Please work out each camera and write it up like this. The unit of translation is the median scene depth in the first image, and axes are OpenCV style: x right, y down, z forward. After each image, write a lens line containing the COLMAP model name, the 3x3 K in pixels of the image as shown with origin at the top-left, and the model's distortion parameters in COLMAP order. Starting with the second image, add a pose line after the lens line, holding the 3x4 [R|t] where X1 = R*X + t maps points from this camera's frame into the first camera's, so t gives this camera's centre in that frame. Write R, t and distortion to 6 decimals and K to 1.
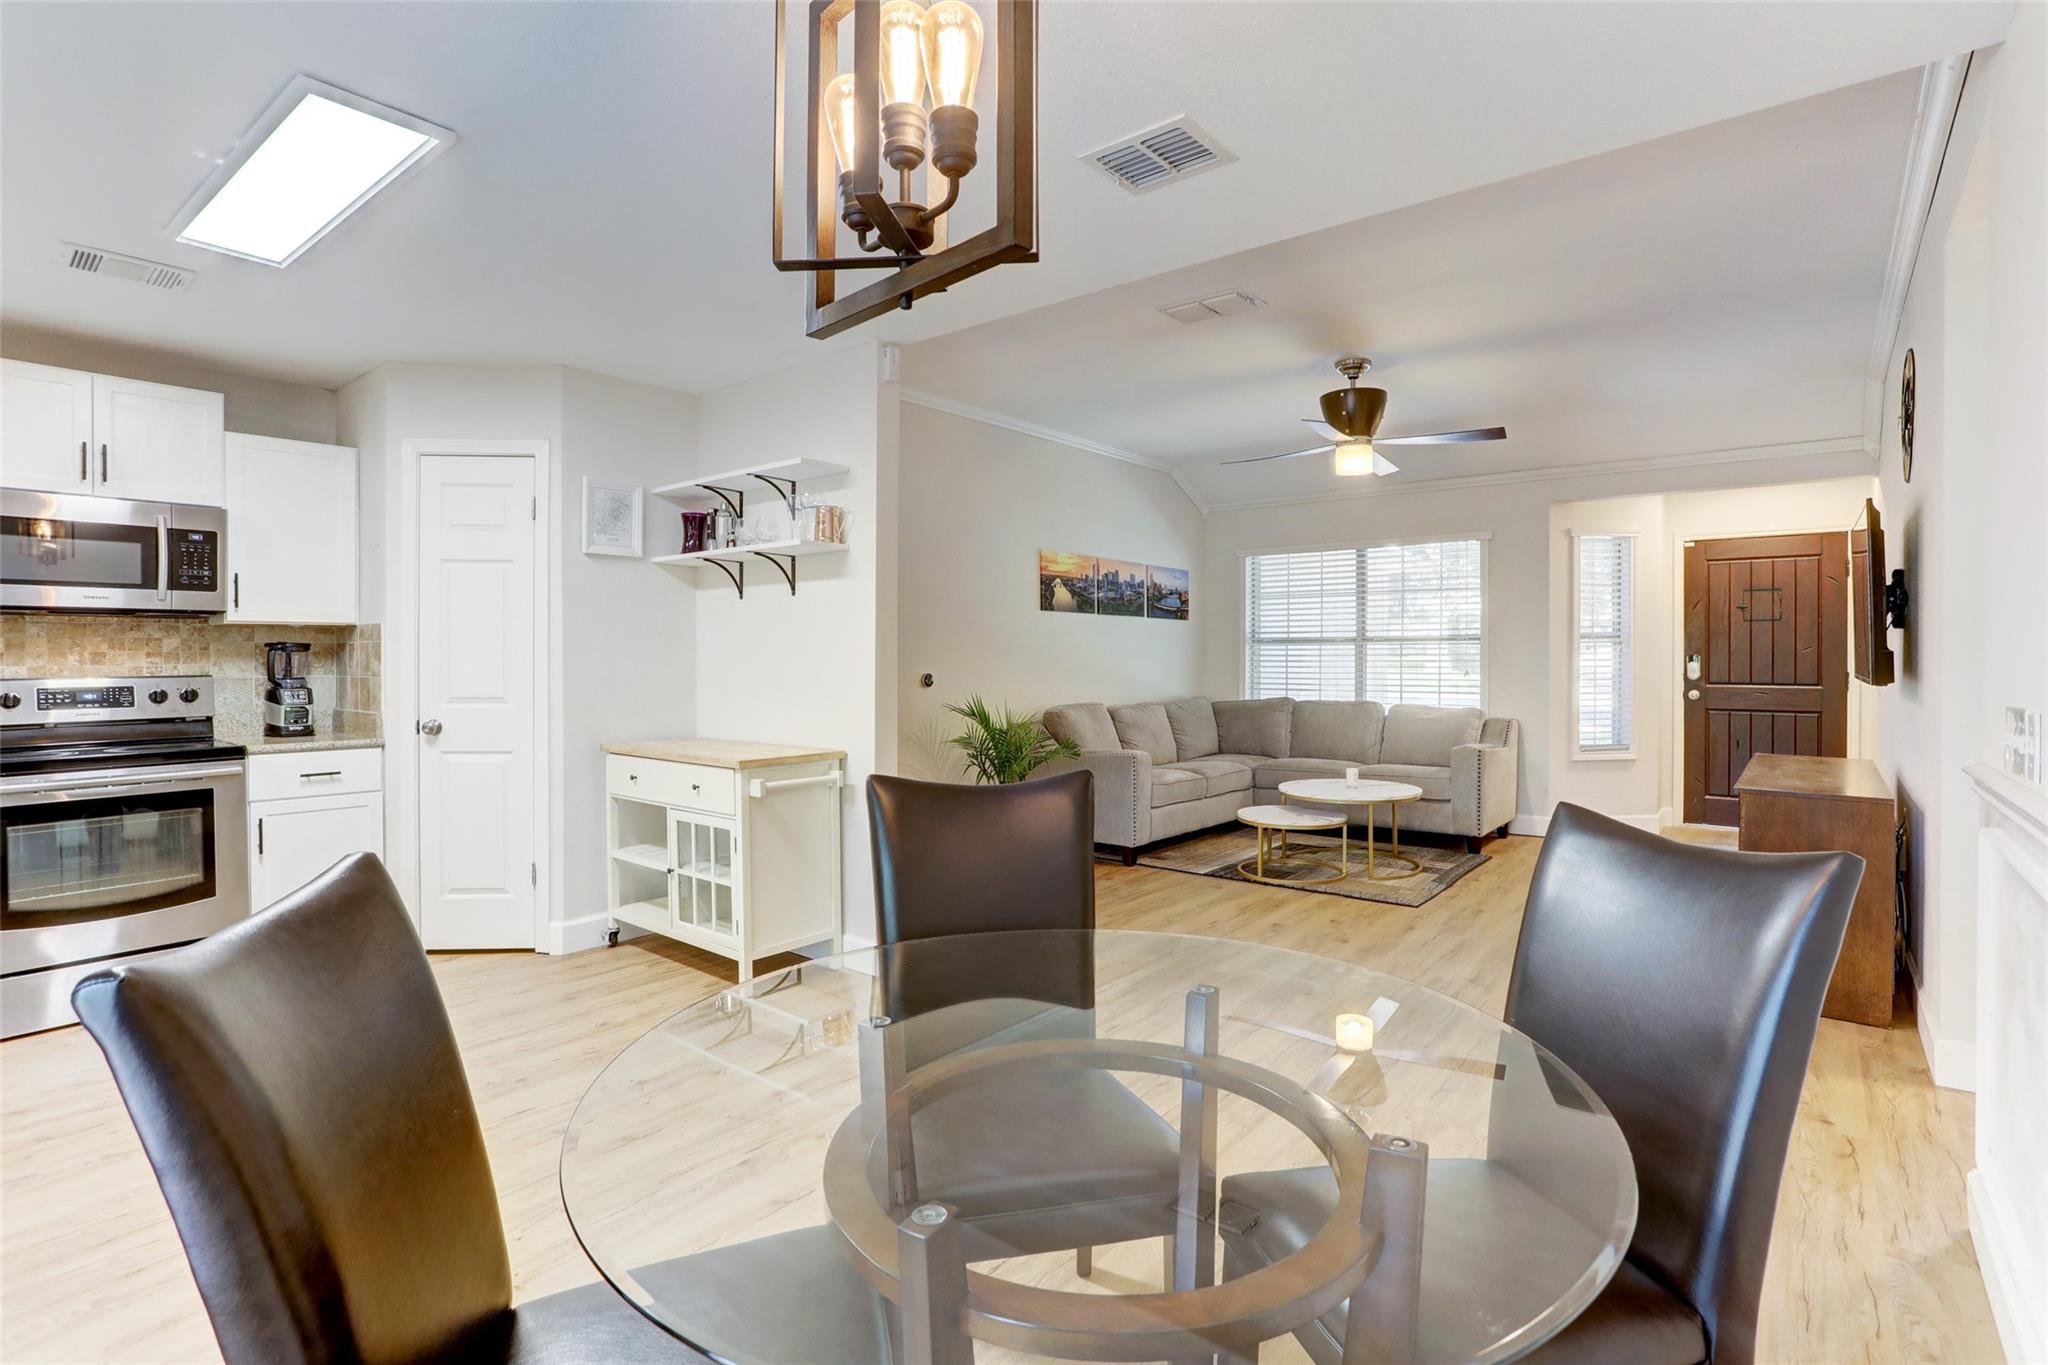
lens RADIAL K [[986.5, 0, 1026.9], [0, 986.5, 662.6], [0, 0, 1]] dist [-0.062766, 0.031386]
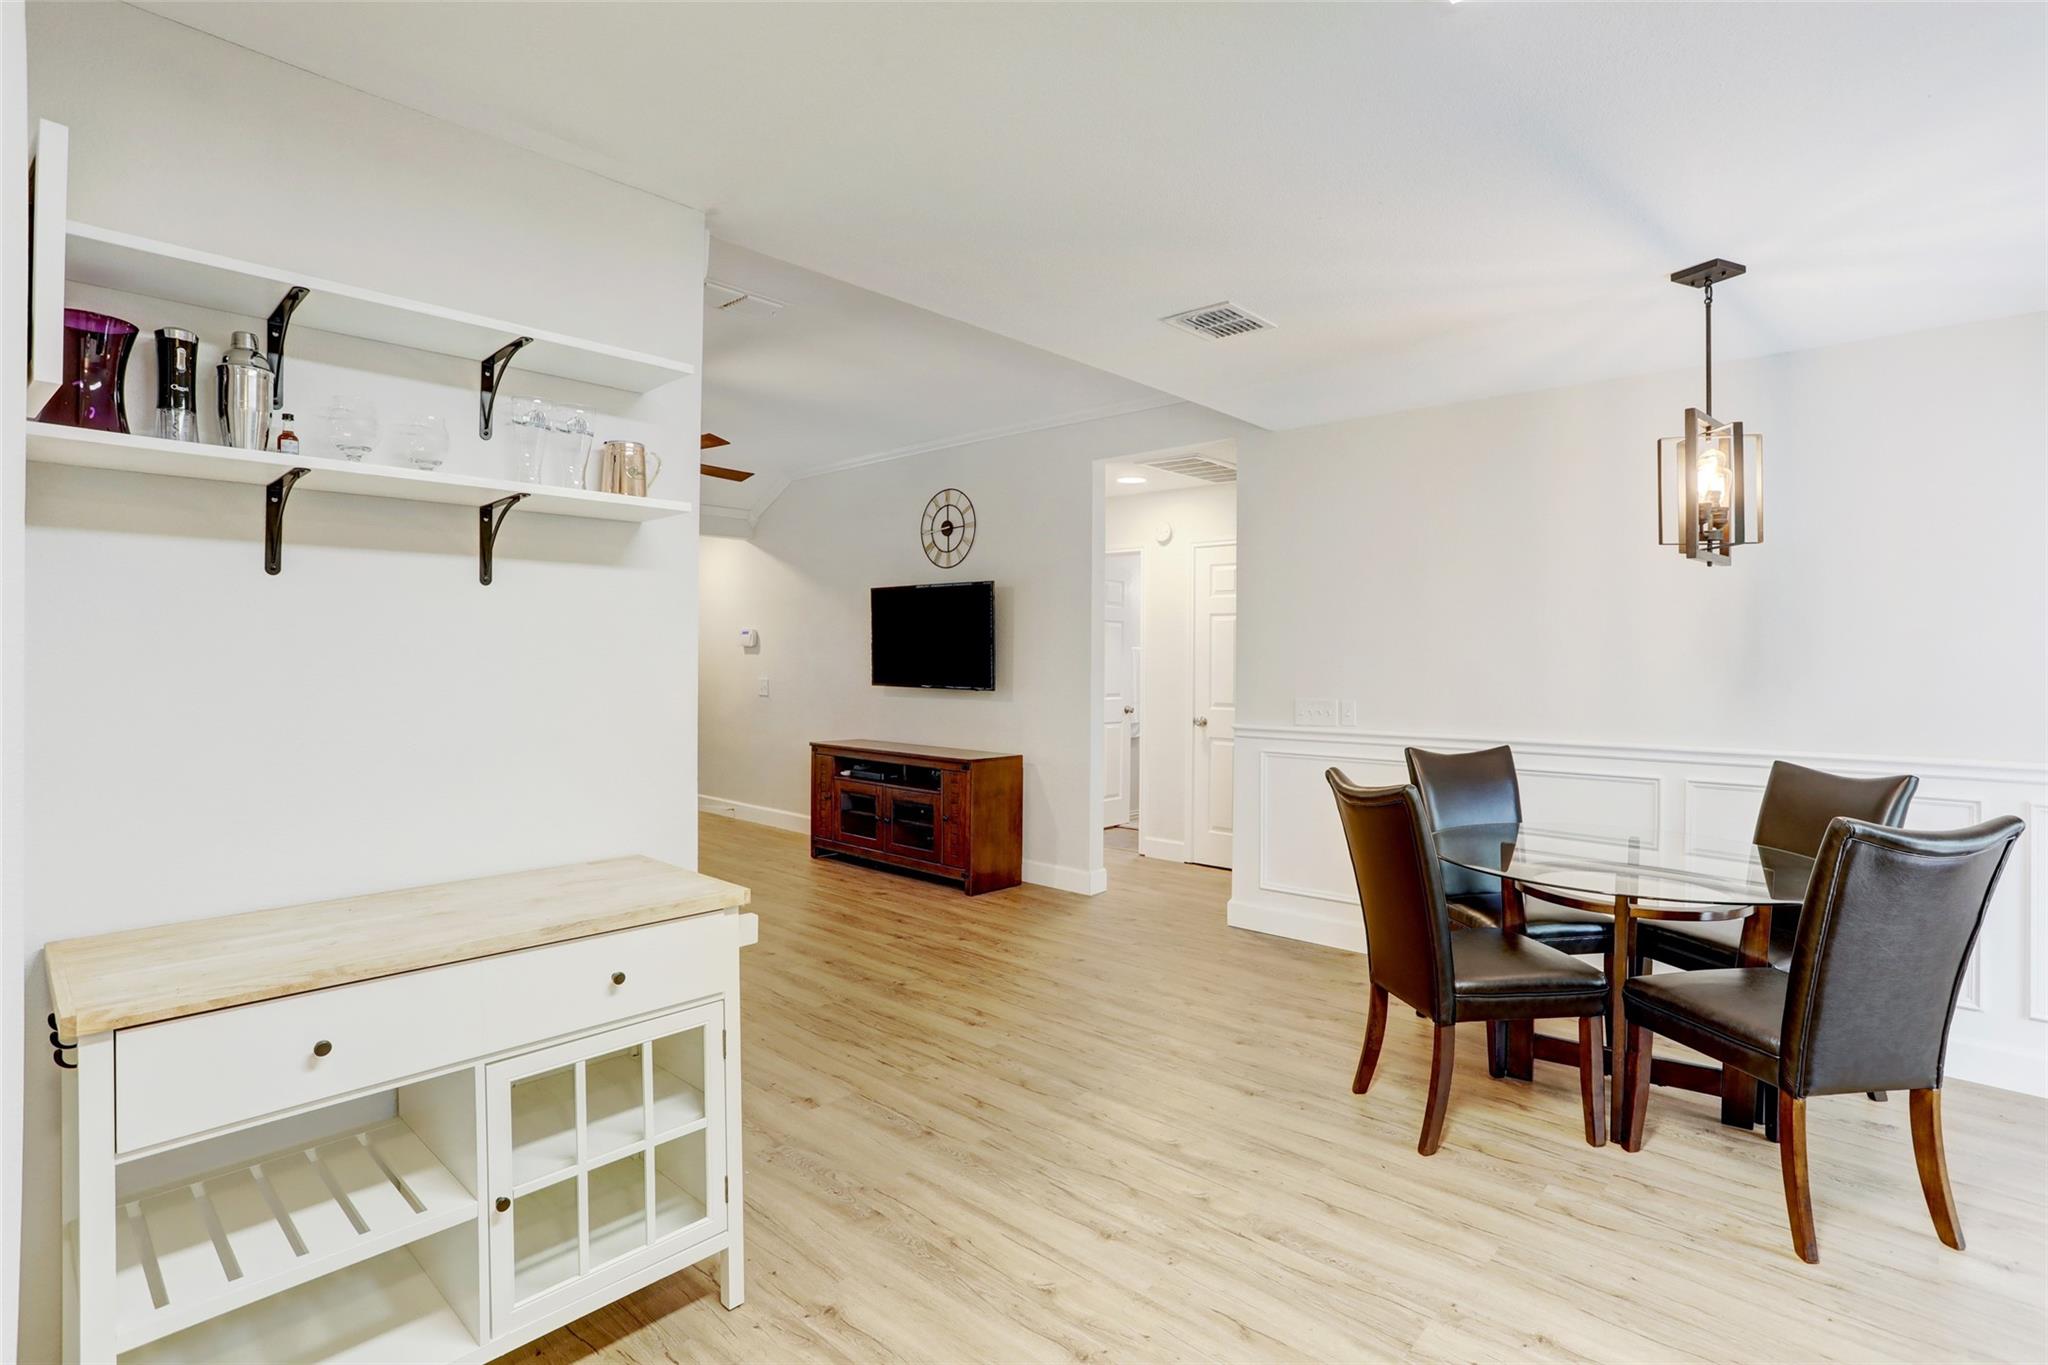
lens RADIAL K [[1000.9, 0, 1018.6], [0, 1000.9, 648.9], [0, 0, 1]] dist [-0.069028, 0.044094]
pose [[0.068638, 0.007447, 0.997614, -0.515265], [0.003828, 0.999963, -0.007728, -0.021216], [-0.997634, 0.004349, 0.068606, 0.479484]]
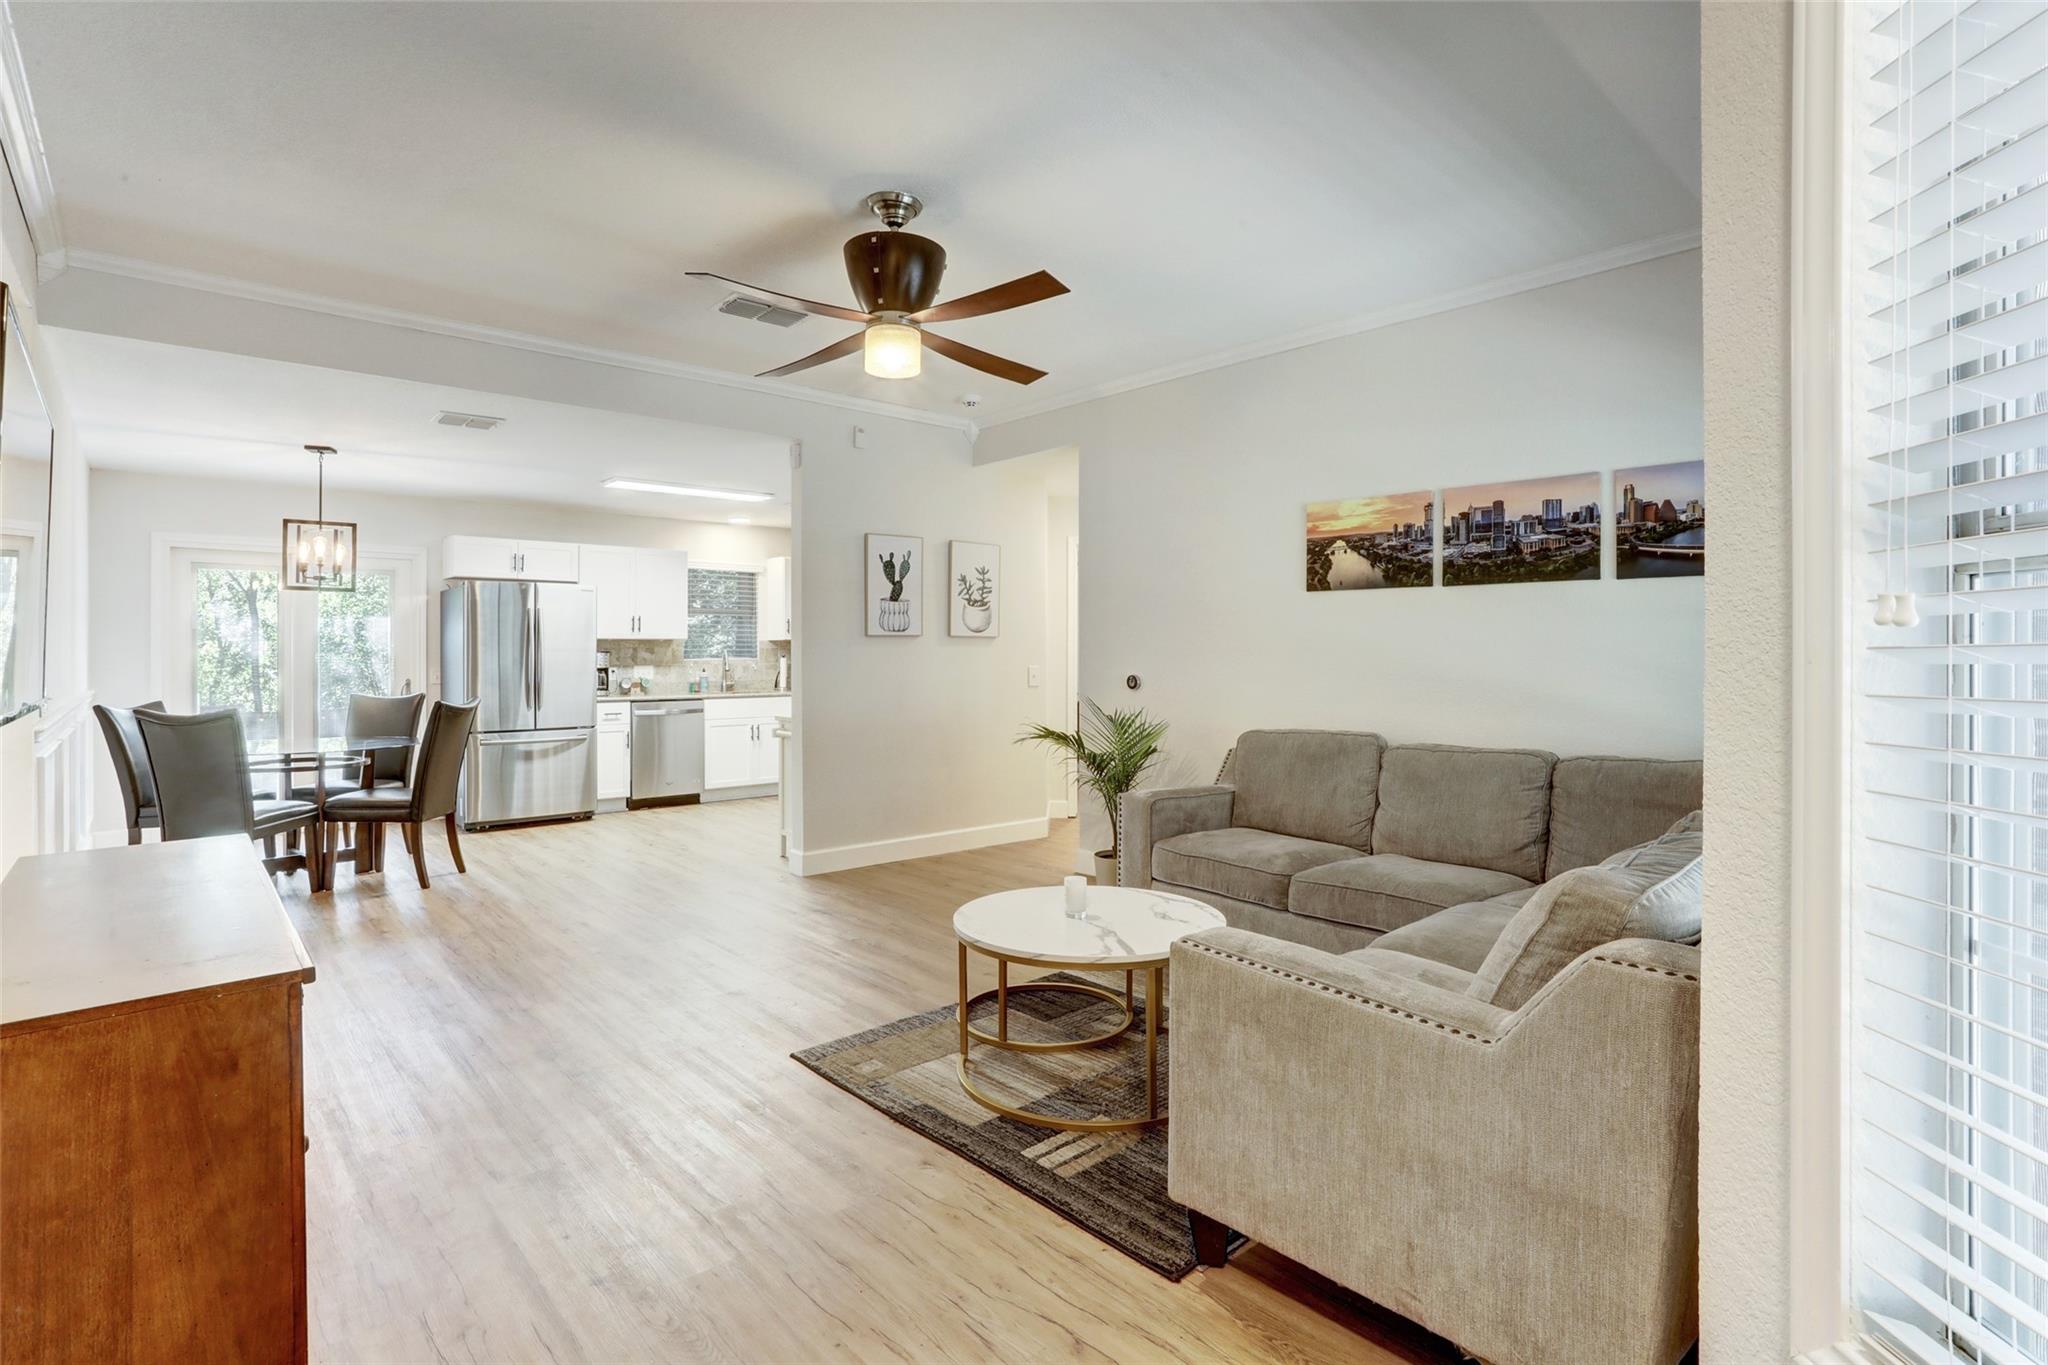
lens RADIAL K [[1000.9, 0, 1018.6], [0, 1000.9, 648.9], [0, 0, 1]] dist [-0.069028, 0.044094]
pose [[-0.159307, -0.001106, -0.987229, 0.831516], [-0.006550, 0.999979, -0.000064, -0.012595], [0.987207, 0.006456, -0.159310, 1.022546]]
